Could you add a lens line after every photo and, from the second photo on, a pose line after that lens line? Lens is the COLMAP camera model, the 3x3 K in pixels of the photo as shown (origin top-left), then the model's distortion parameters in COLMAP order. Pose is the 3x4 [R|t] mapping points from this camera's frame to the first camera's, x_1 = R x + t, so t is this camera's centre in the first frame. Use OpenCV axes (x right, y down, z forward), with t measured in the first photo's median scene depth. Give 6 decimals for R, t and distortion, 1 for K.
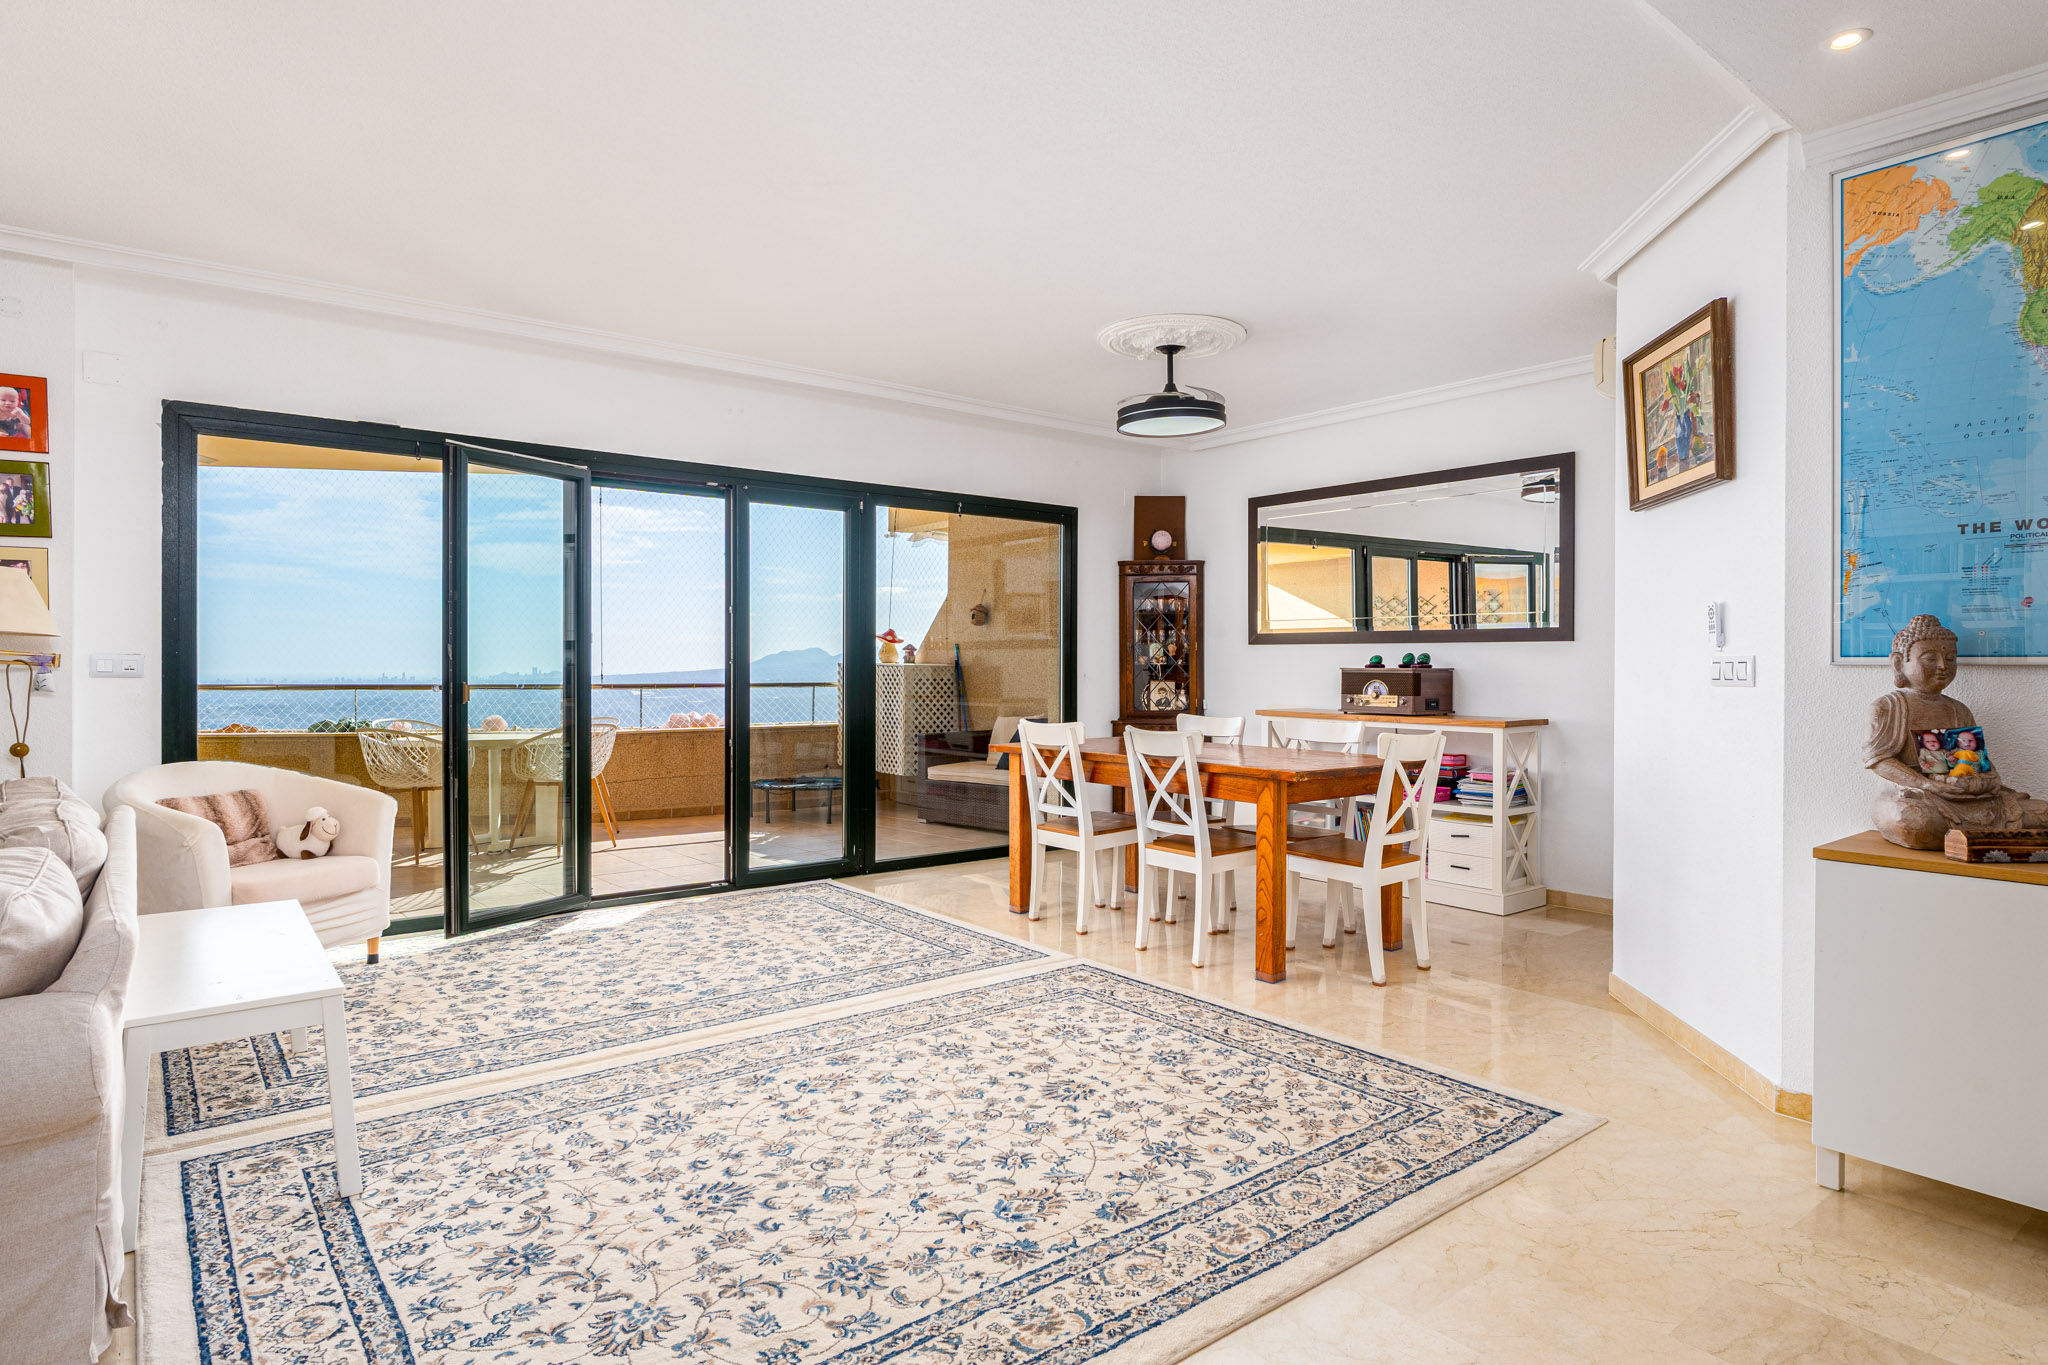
lens RADIAL K [[1144.0, 0, 1024.0], [0, 1144.0, 682.5], [0, 0, 1]] dist [-0.002553, -0.000533]
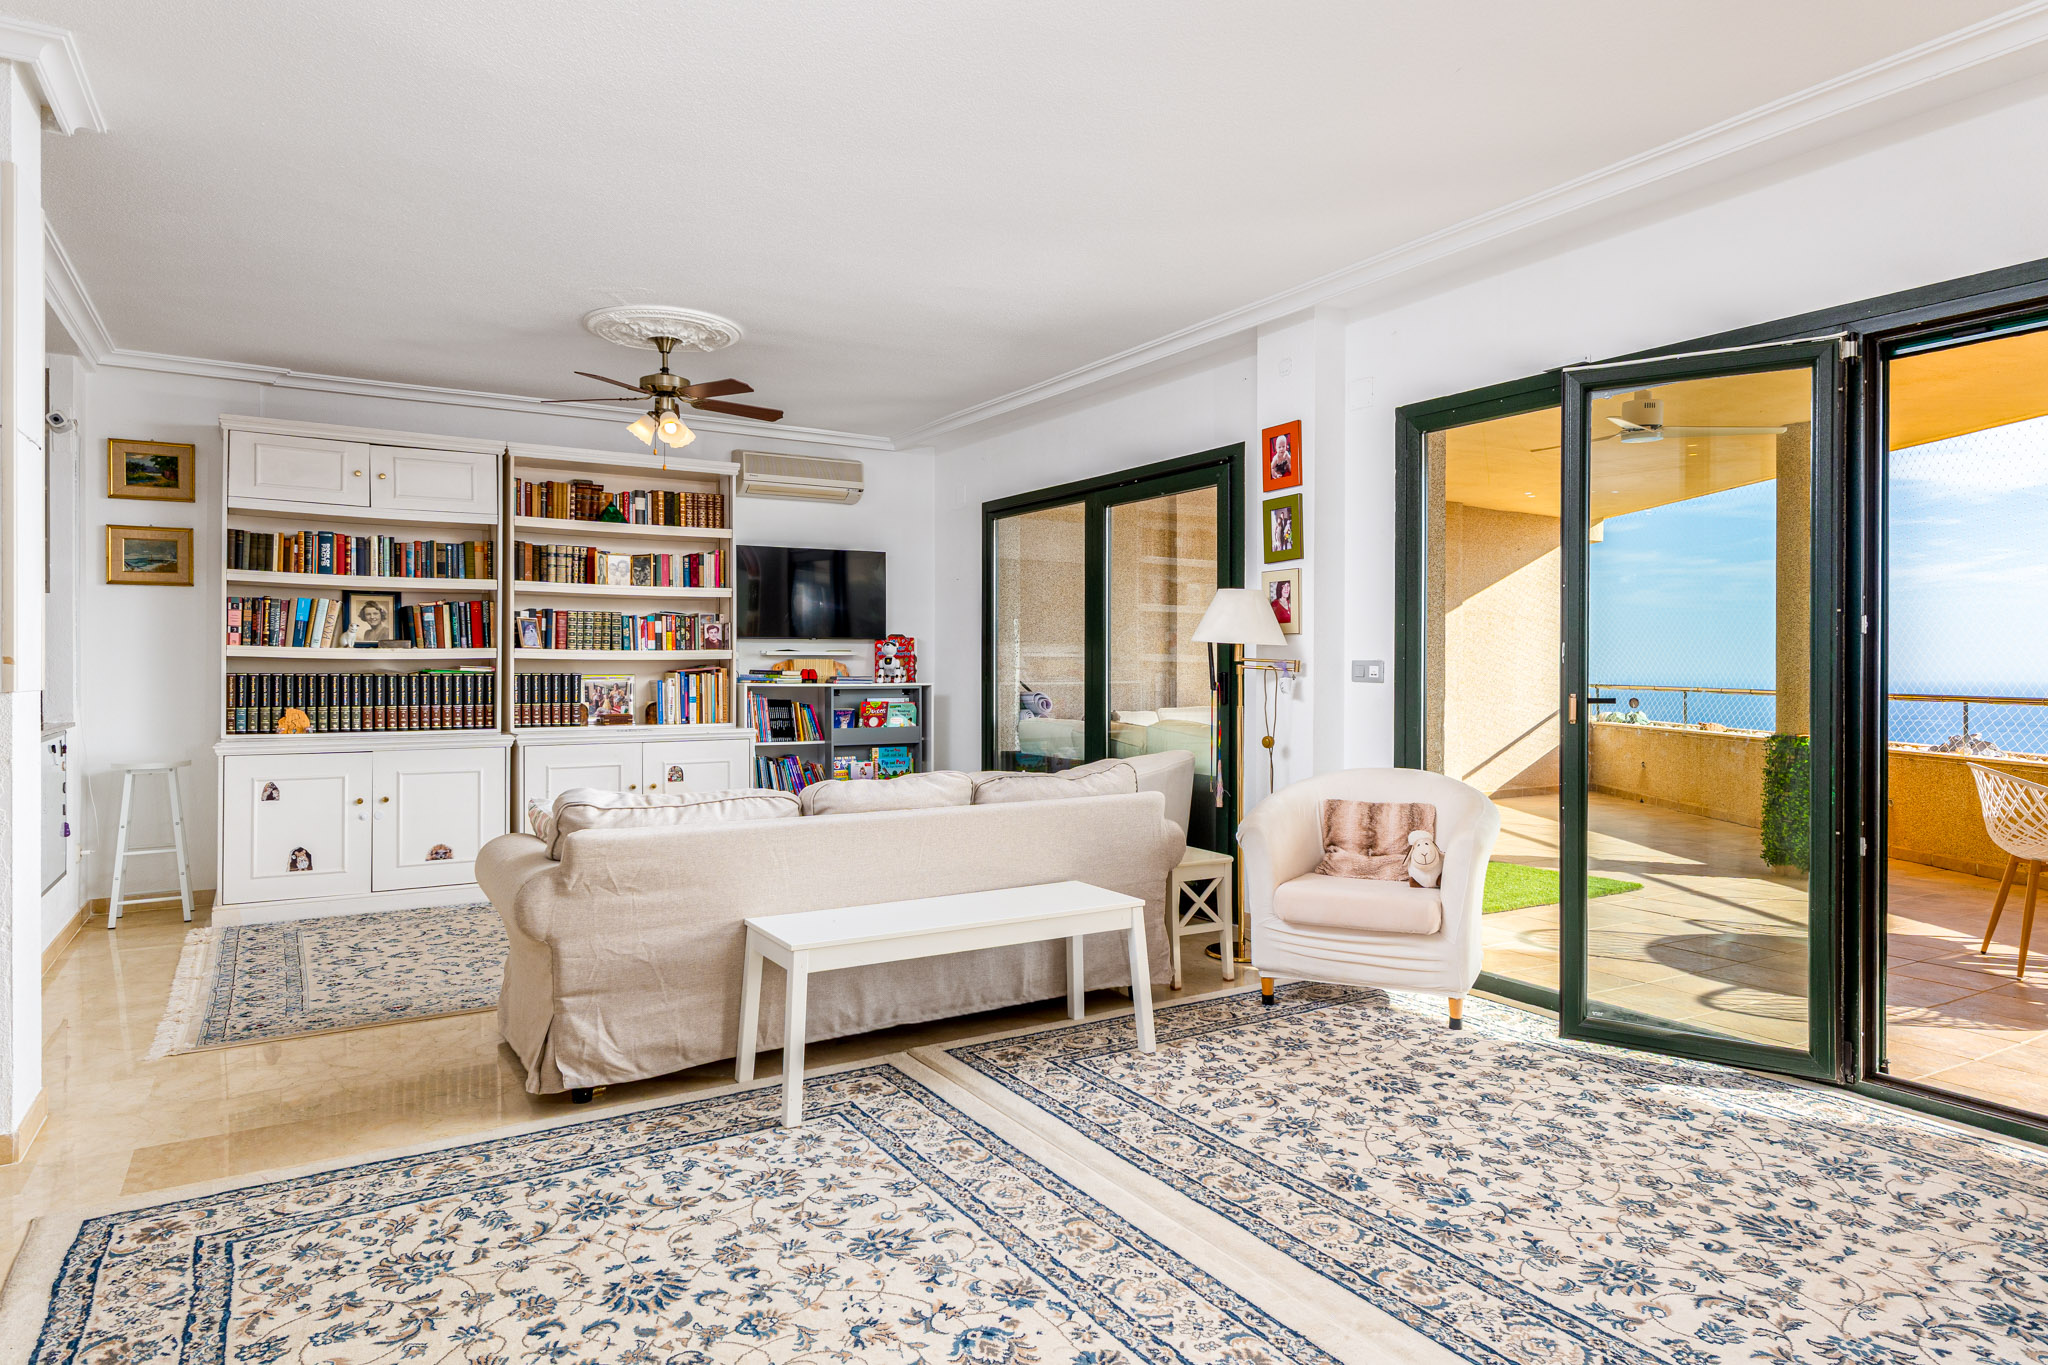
lens RADIAL K [[1196.1, 0, 1024.0], [0, 1196.1, 682.5], [0, 0, 1]] dist [-0.002414, 0.000854]
pose [[-0.128064, 0.010374, -0.991712, 0.374964], [-0.017591, 0.999764, 0.012730, -0.013345], [0.991610, 0.019076, -0.127852, 0.900890]]
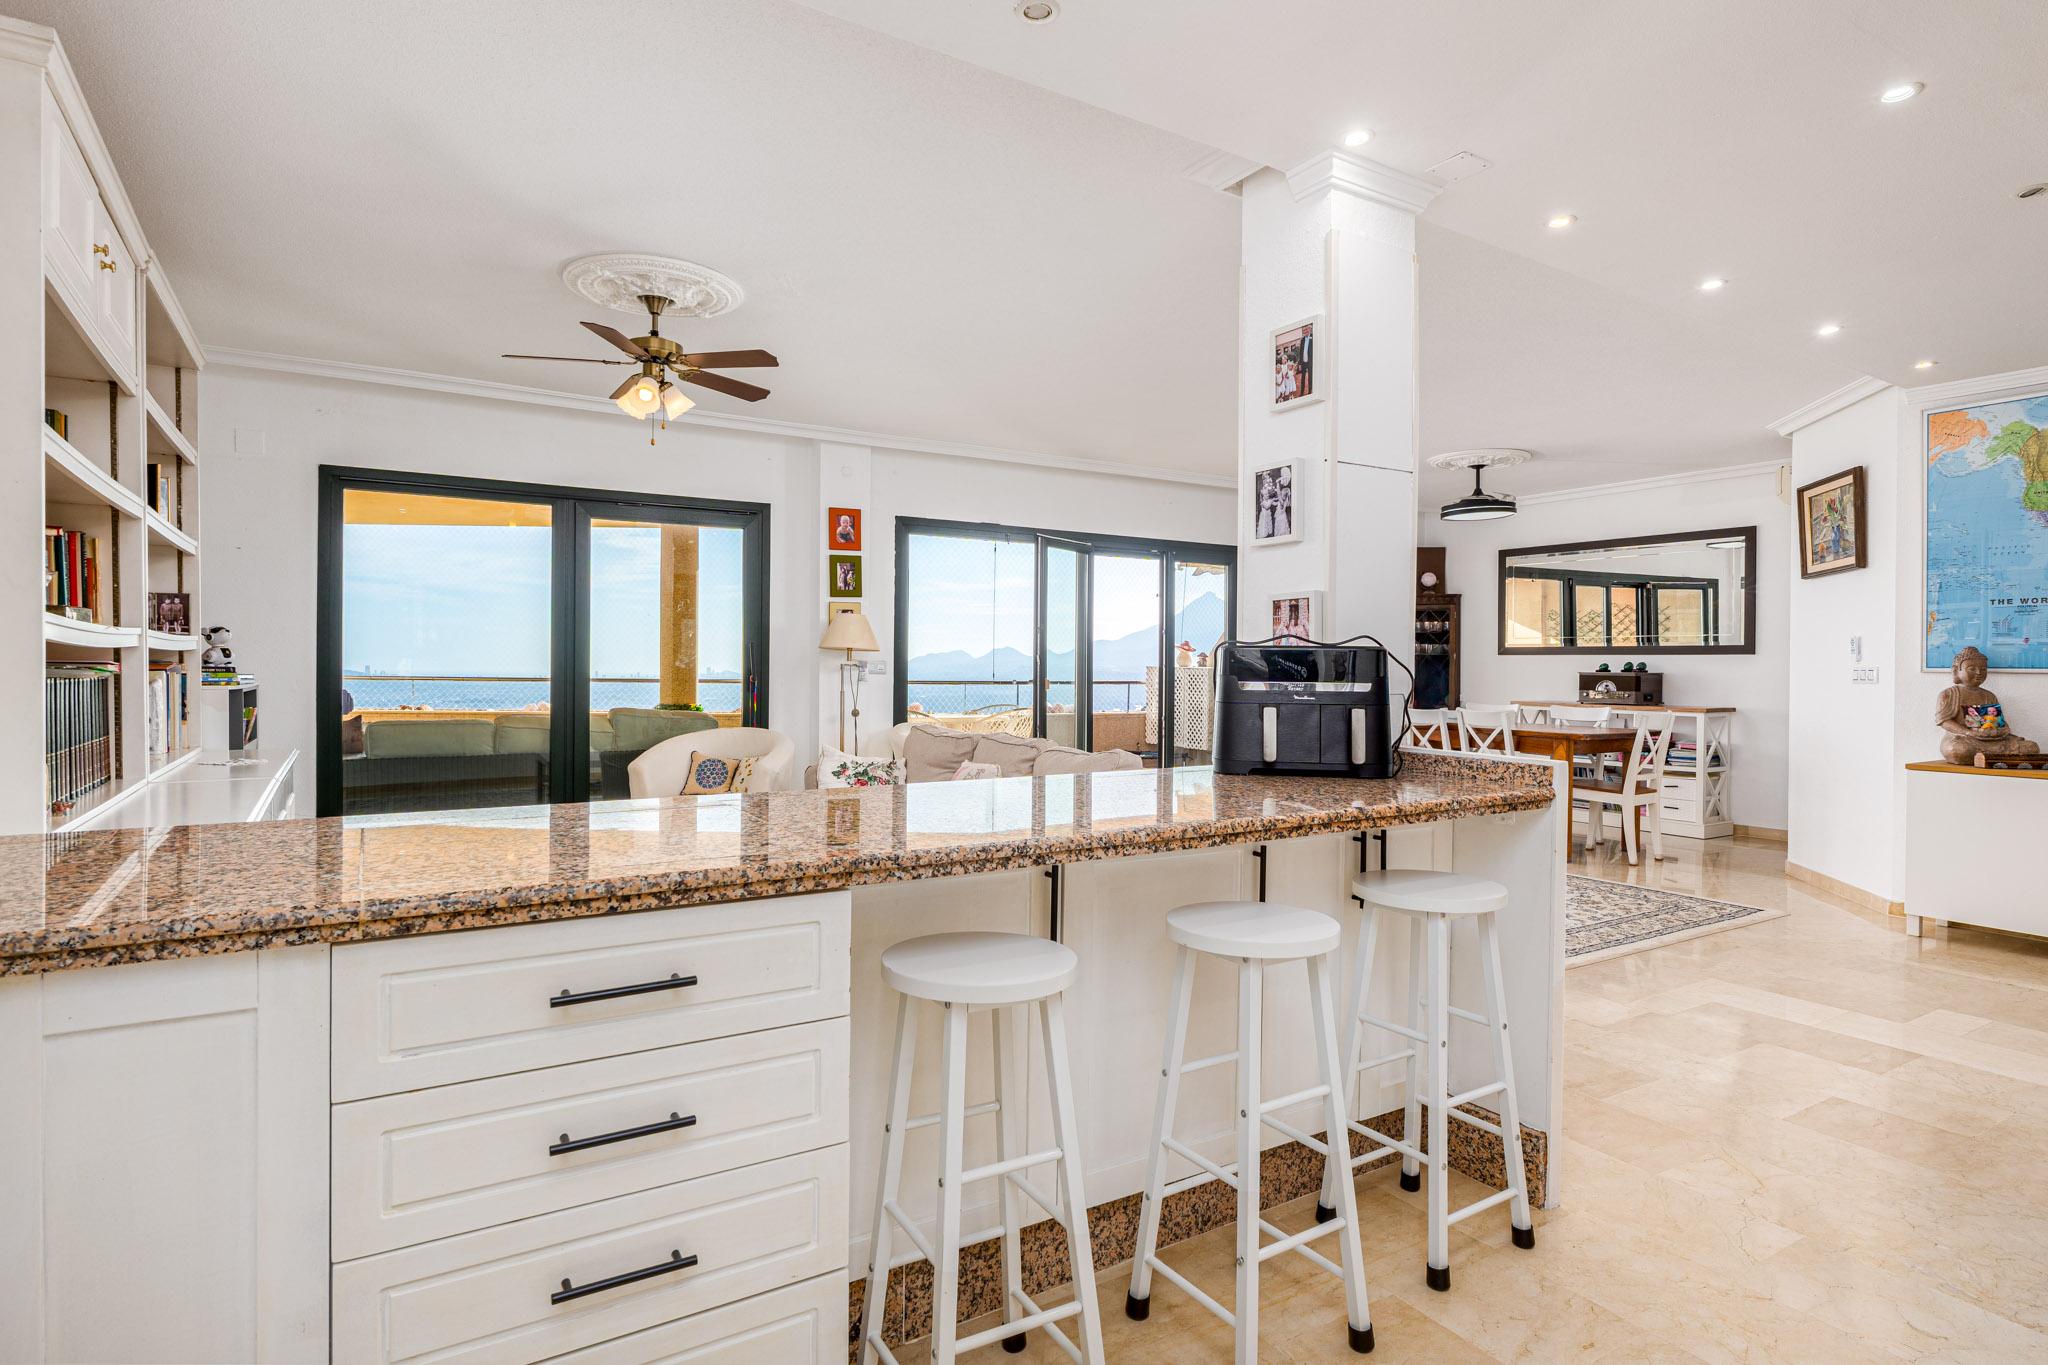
lens RADIAL K [[1087.5, 0, 1024.0], [0, 1087.5, 682.5], [0, 0, 1]] dist [0.000153, 0.001681]
pose [[0.992888, 0.006132, -0.118897, -0.399465], [-0.006282, 0.999980, -0.000885, 0.009464], [0.118890, 0.001625, 0.992906, -0.699406]]
